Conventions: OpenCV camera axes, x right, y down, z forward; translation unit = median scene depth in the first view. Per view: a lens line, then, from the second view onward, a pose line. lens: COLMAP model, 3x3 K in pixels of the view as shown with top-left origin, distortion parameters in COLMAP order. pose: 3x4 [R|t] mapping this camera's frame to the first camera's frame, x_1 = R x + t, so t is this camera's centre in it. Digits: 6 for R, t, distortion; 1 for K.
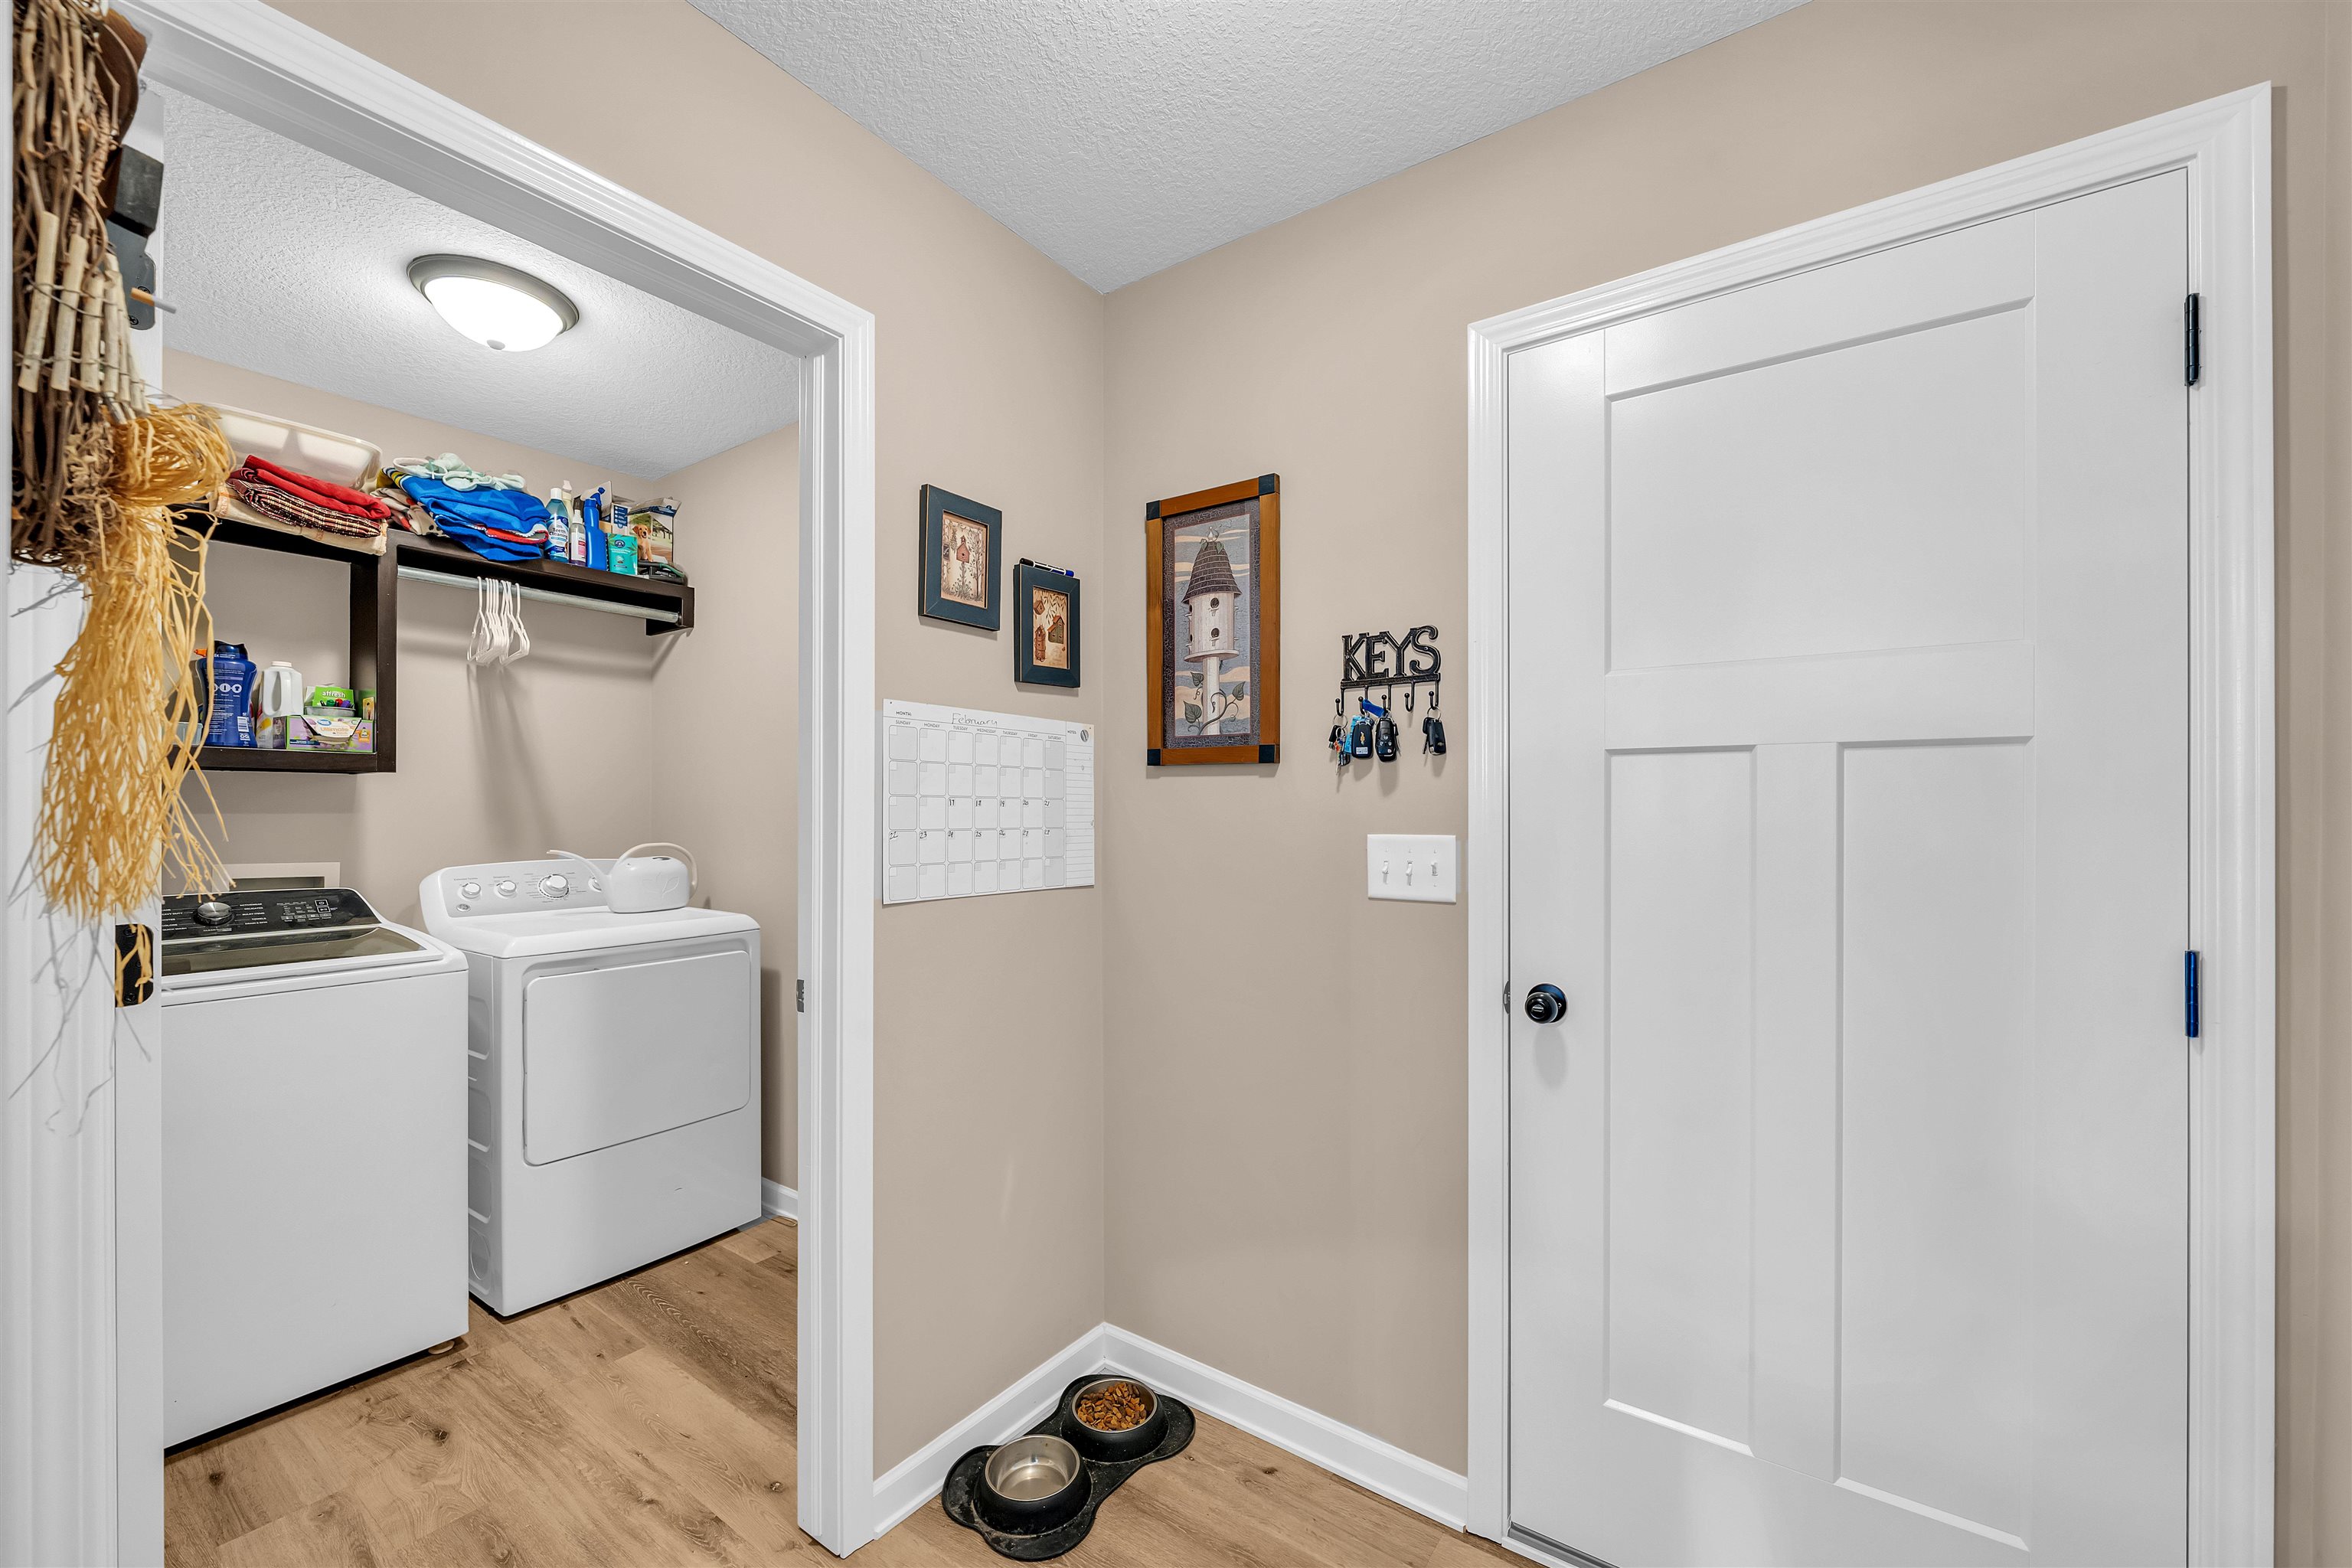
lens RADIAL K [[925.7, 0, 1181.3], [0, 925.7, 803.4], [0, 0, 1]] dist [-0.002185, -0.000807]
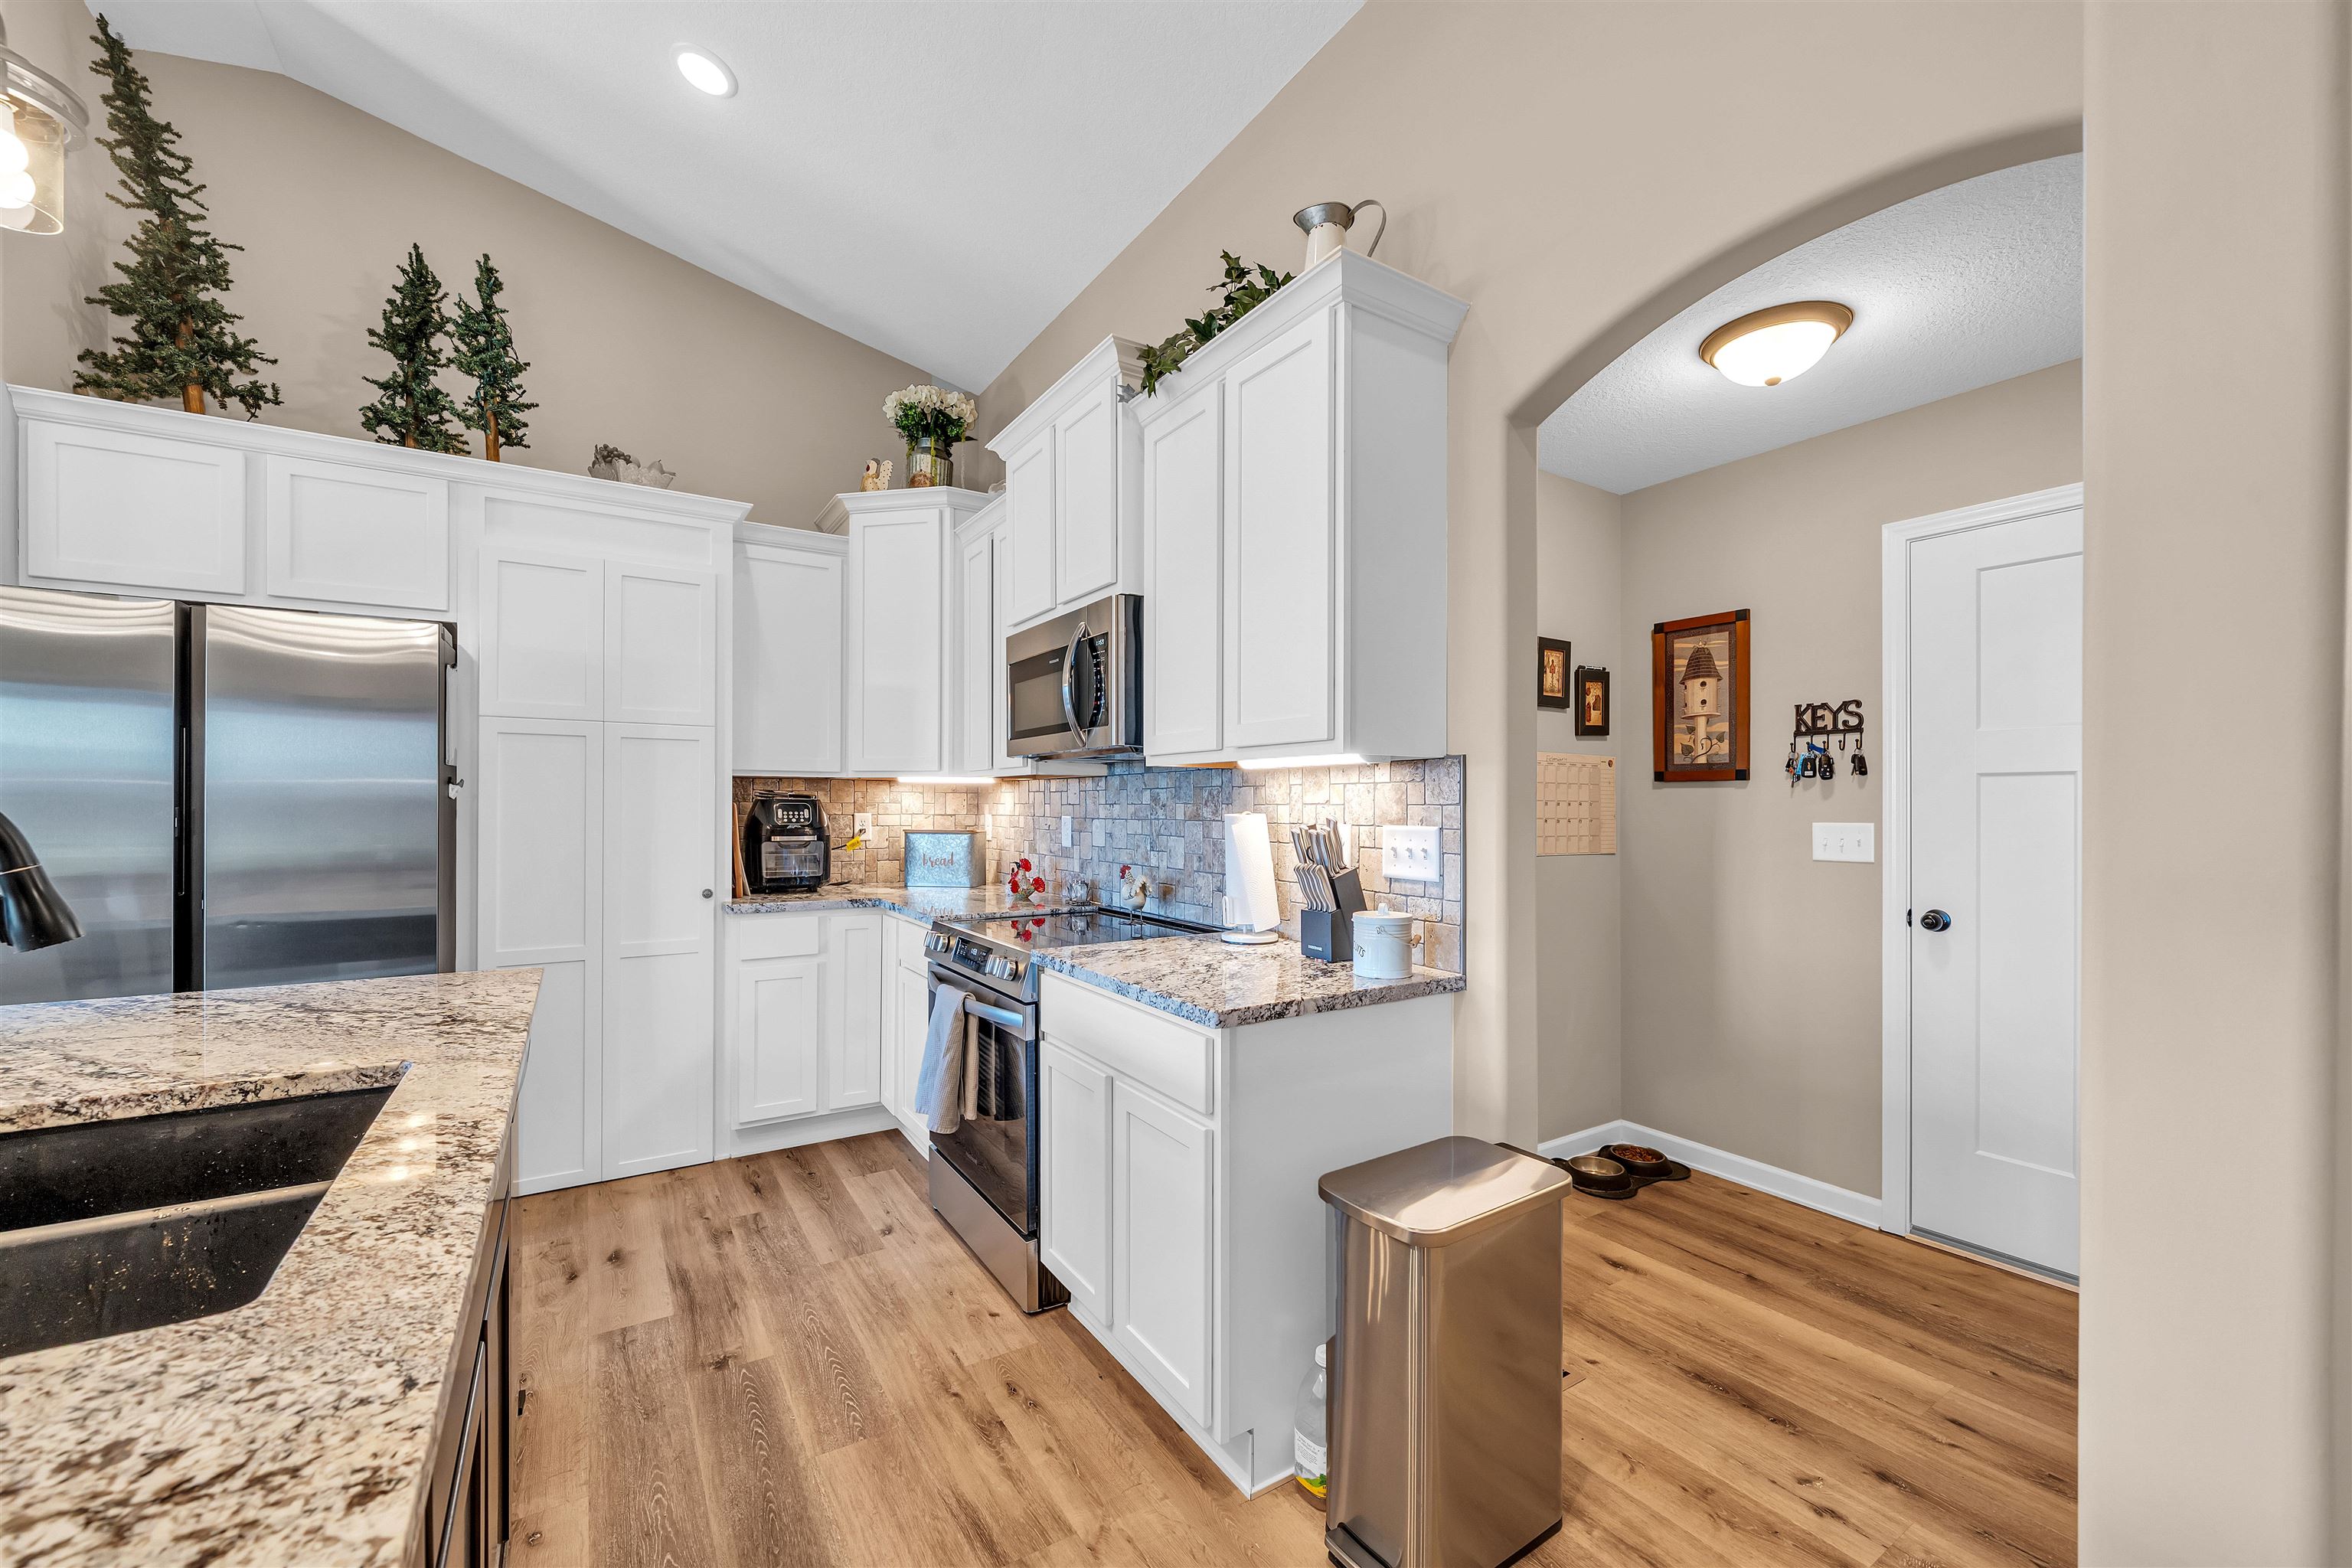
lens RADIAL K [[925.7, 0, 1174.9], [0, 925.7, 806.7], [0, 0, 1]] dist [-0.002185, -0.000807]
pose [[0.924441, 0.001454, -0.381322, -0.228245], [-0.000660, 0.999997, 0.002213, 0.001698], [0.381324, -0.001794, 0.924440, -0.992957]]
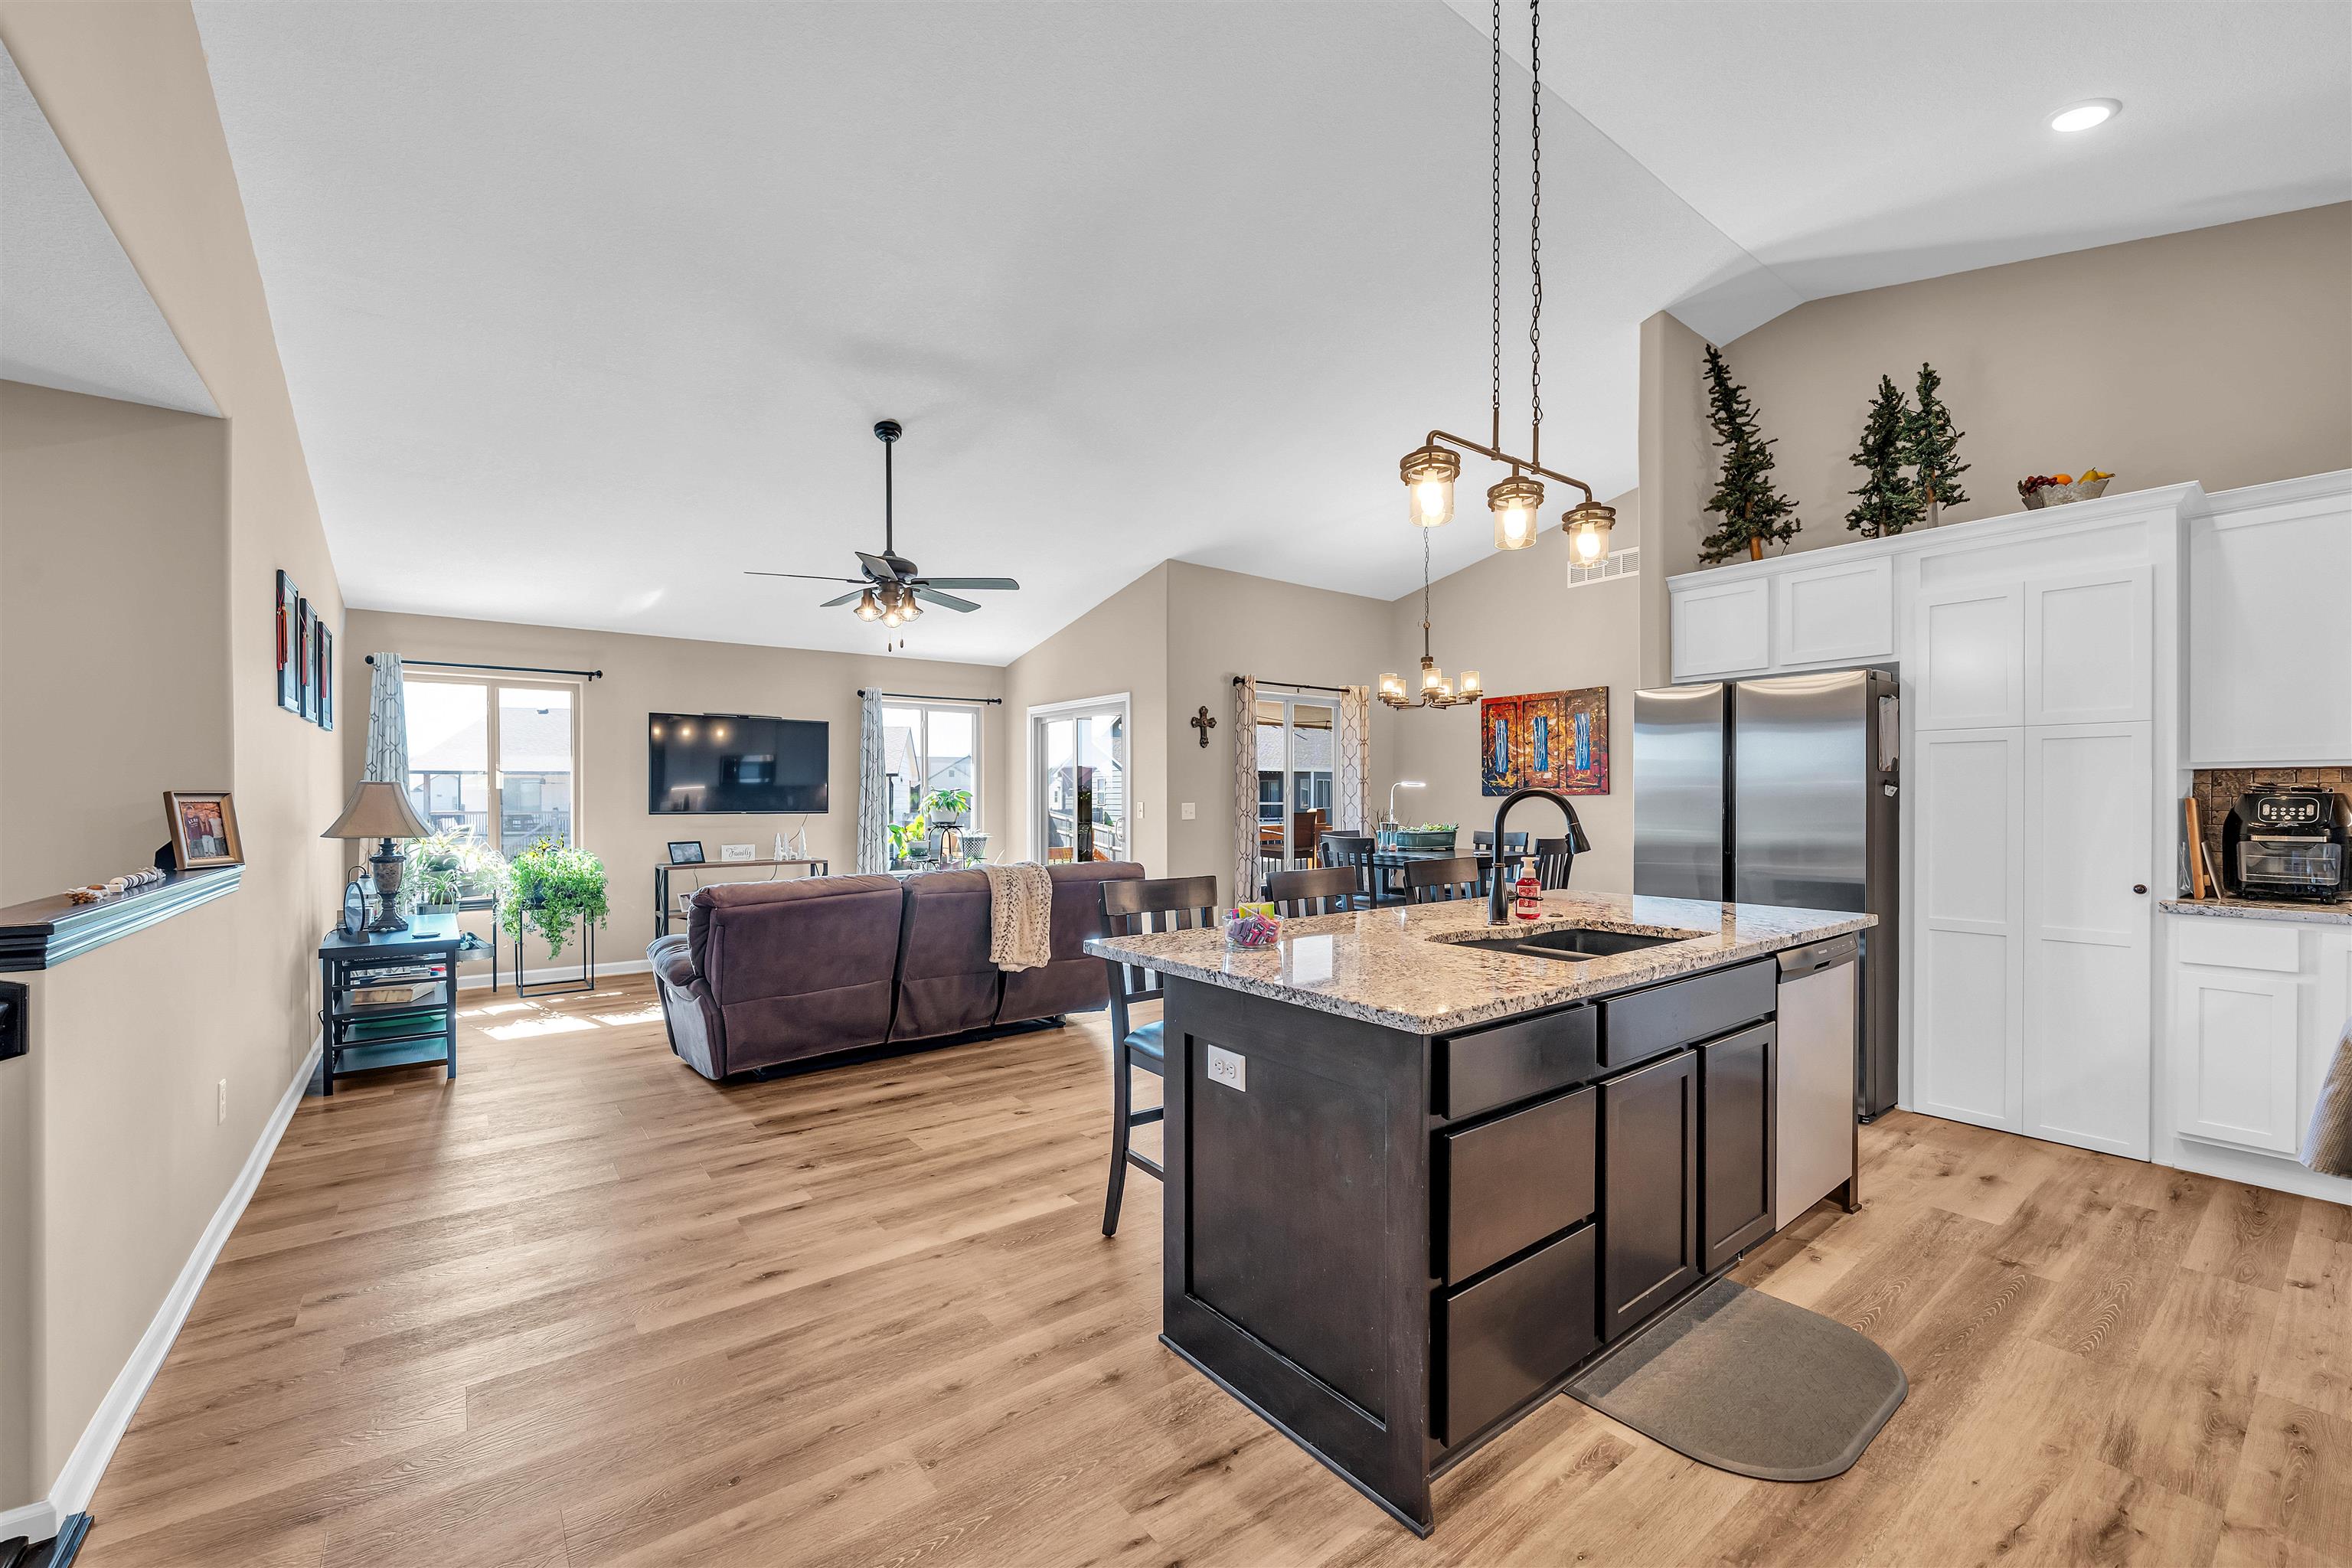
lens RADIAL K [[938.8, 0, 1173.6], [0, 938.8, 804.4], [0, 0, 1]] dist [-0.002637, -0.000056]
pose [[-0.299303, 0.002339, -0.954155, 0.549549], [0.002595, 0.999995, 0.001638, 0.002487], [0.954155, -0.001986, -0.299308, -0.917754]]
